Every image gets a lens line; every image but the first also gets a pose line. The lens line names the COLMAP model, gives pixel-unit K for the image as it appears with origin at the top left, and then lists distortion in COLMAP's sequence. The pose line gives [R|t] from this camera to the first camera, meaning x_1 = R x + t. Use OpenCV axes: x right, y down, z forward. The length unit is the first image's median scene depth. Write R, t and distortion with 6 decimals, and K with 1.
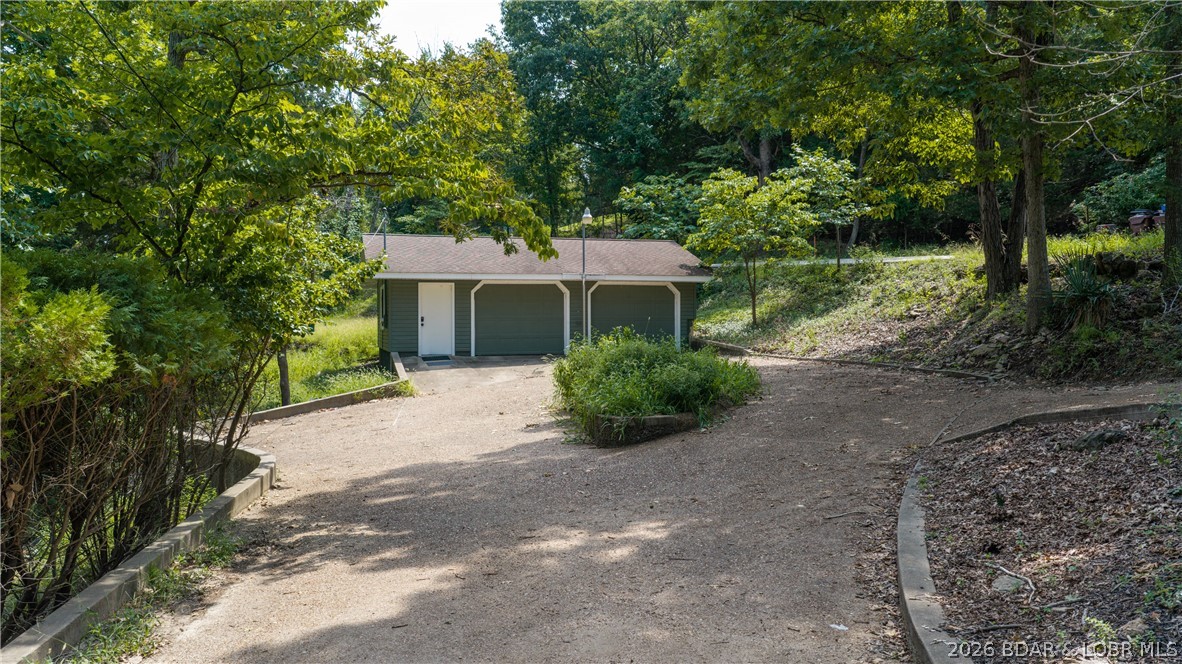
lens RADIAL K [[972.1, 0, 585.2], [0, 972.1, 326.4], [0, 0, 1]] dist [0.024733, -0.079157]
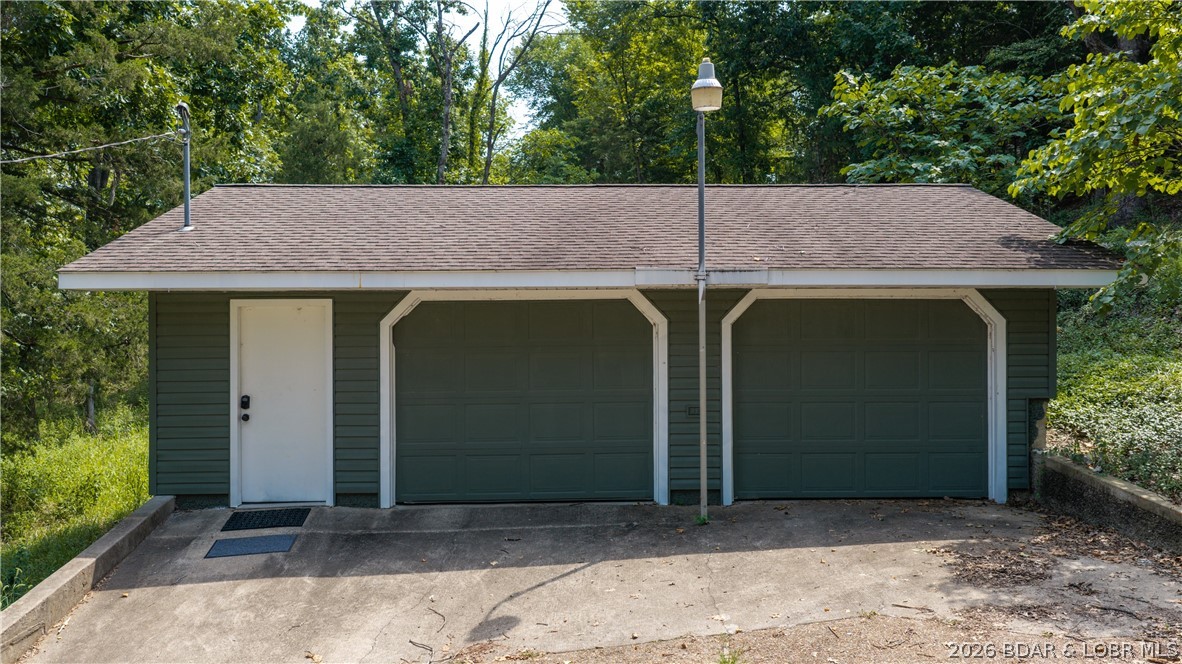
lens RADIAL K [[972.1, 0, 585.2], [0, 972.1, 326.4], [0, 0, 1]] dist [0.024733, -0.079157]
pose [[0.971076, -0.001198, -0.238769, 0.037835], [0.001197, 0.999999, -0.000150, -0.033507], [0.238769, -0.000140, 0.971076, 0.654935]]
